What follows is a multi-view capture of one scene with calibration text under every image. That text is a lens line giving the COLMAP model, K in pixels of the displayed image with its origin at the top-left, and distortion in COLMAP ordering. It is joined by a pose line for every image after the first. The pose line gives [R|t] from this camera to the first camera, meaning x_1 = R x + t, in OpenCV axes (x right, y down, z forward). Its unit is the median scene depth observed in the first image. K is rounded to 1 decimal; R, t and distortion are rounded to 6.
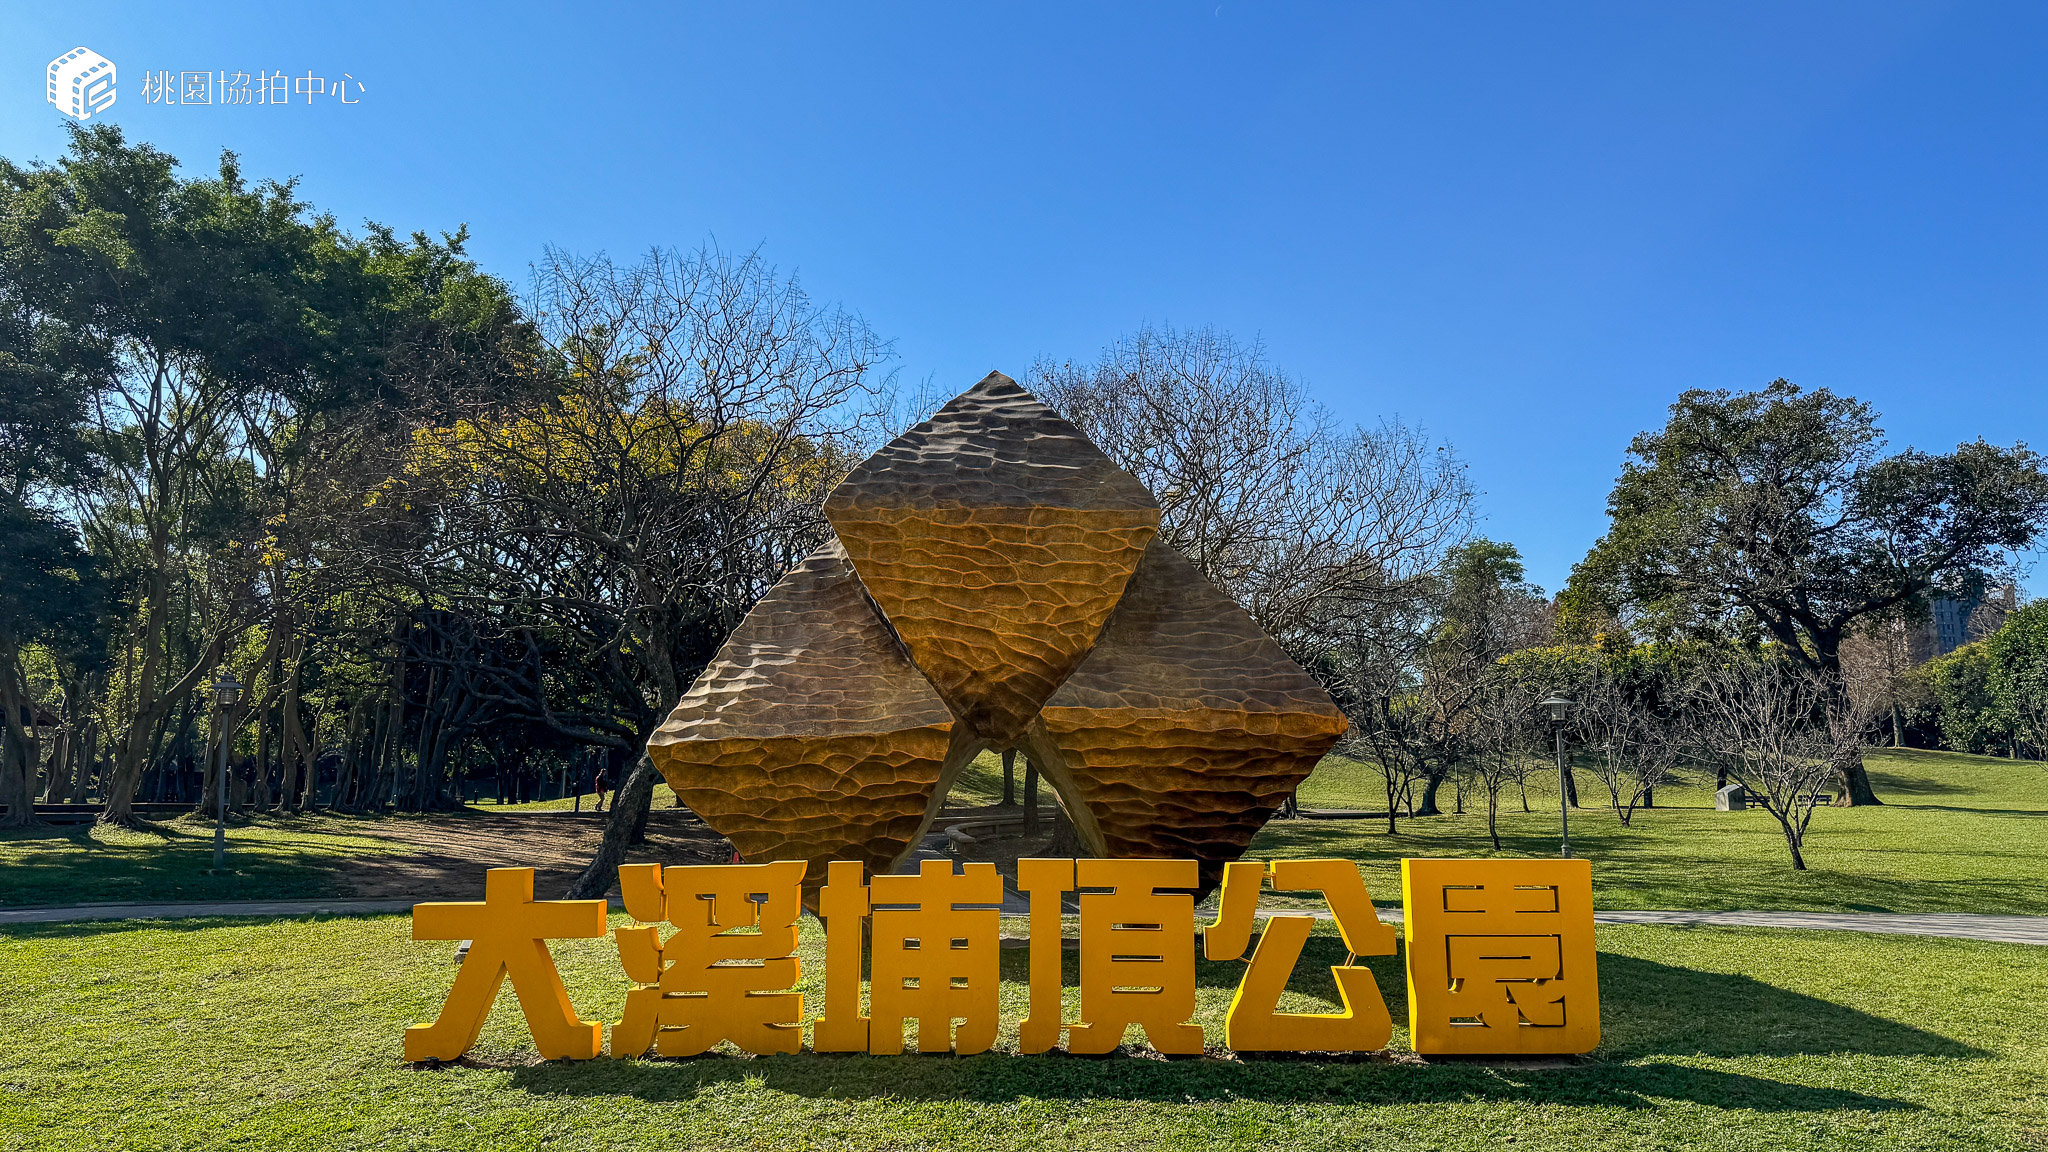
lens RADIAL K [[1408.0, 0, 1020.3], [0, 1408.0, 591.4], [0, 0, 1]] dist [0.120364, -0.168987]
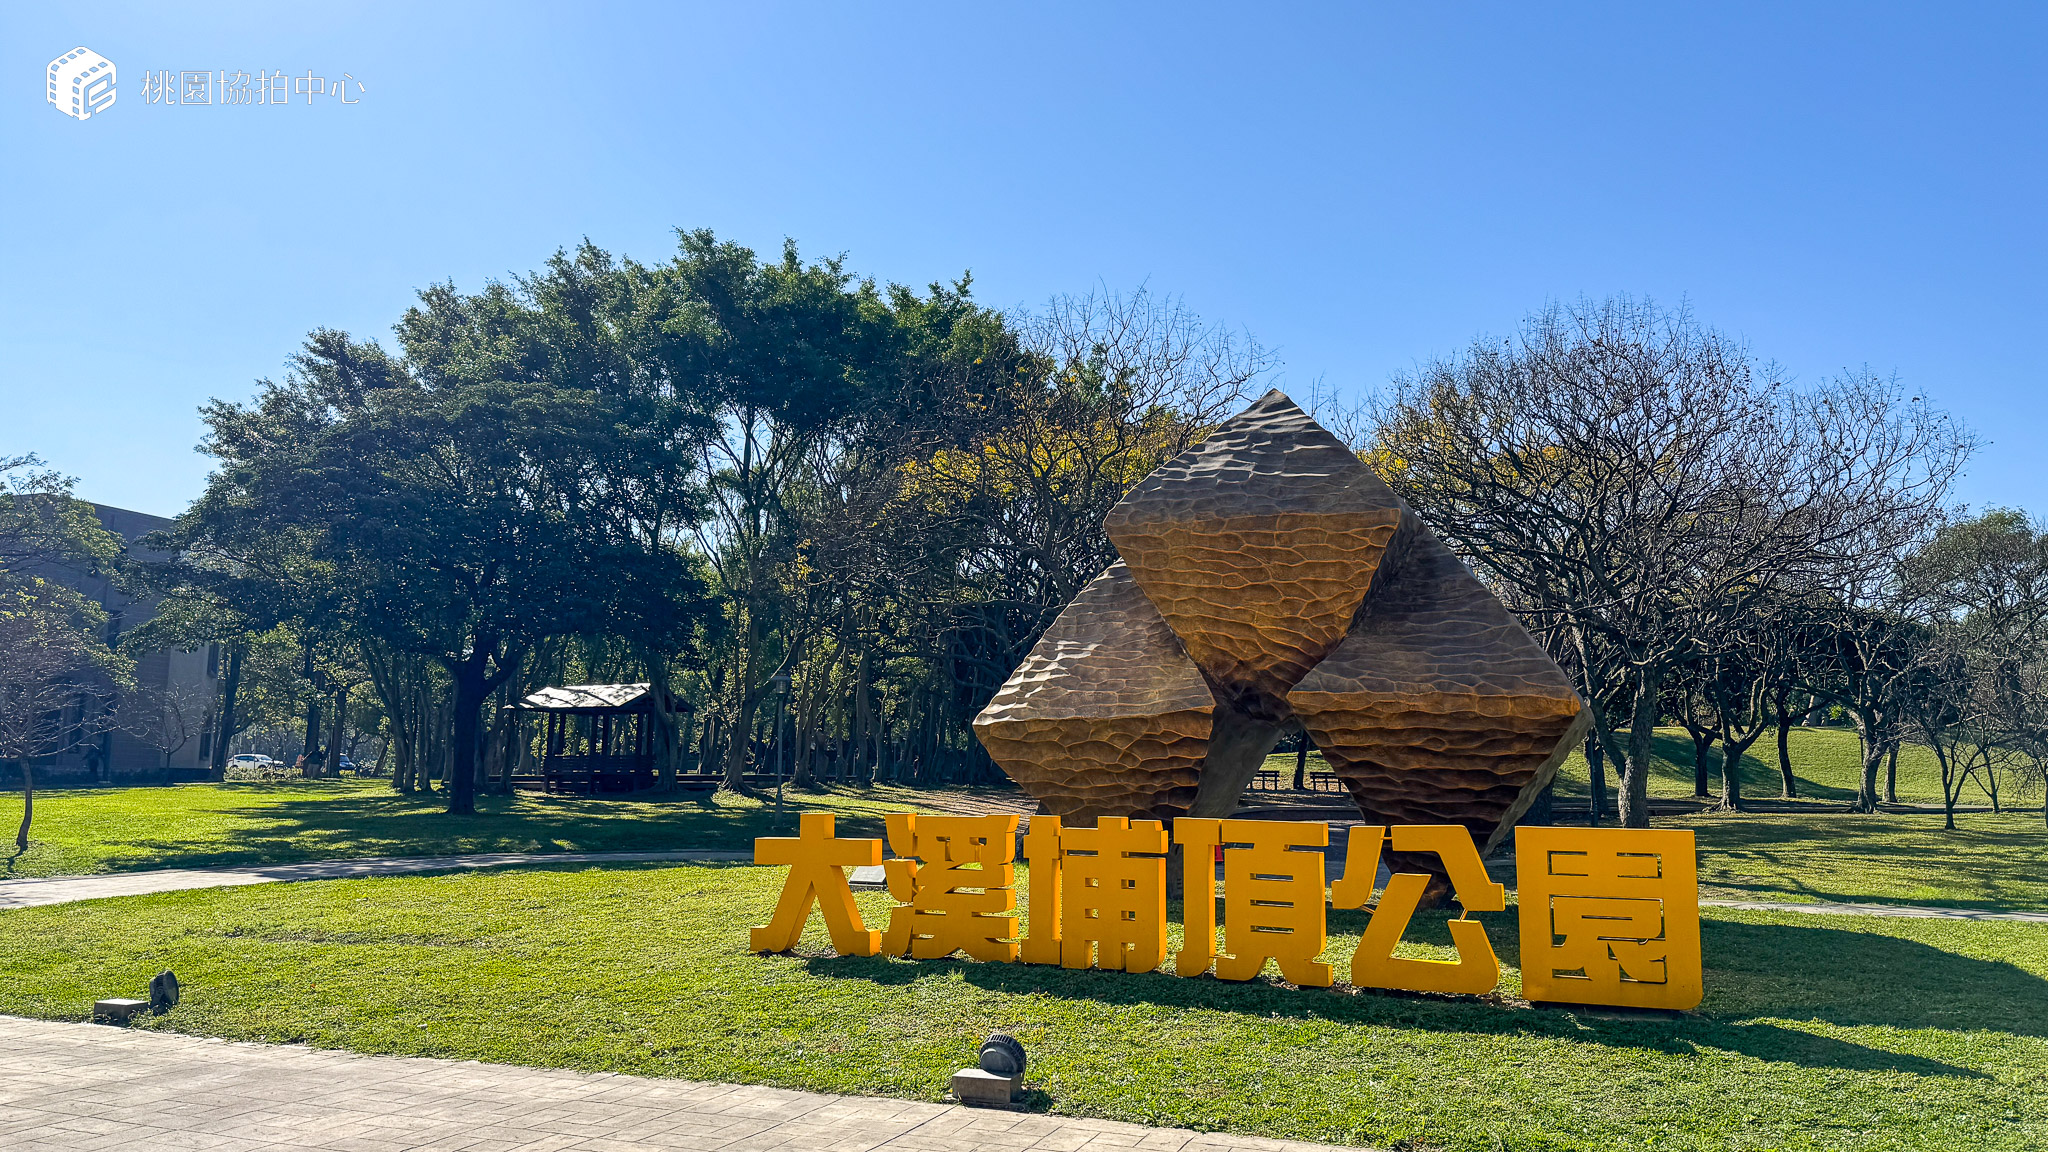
lens RADIAL K [[1408.0, 0, 1020.3], [0, 1408.0, 591.4], [0, 0, 1]] dist [0.120364, -0.168987]
pose [[0.922972, -0.037677, -0.383017, 0.246246], [0.041678, 0.999129, 0.002150, -0.009156], [0.382603, -0.017948, 0.923739, -0.119404]]
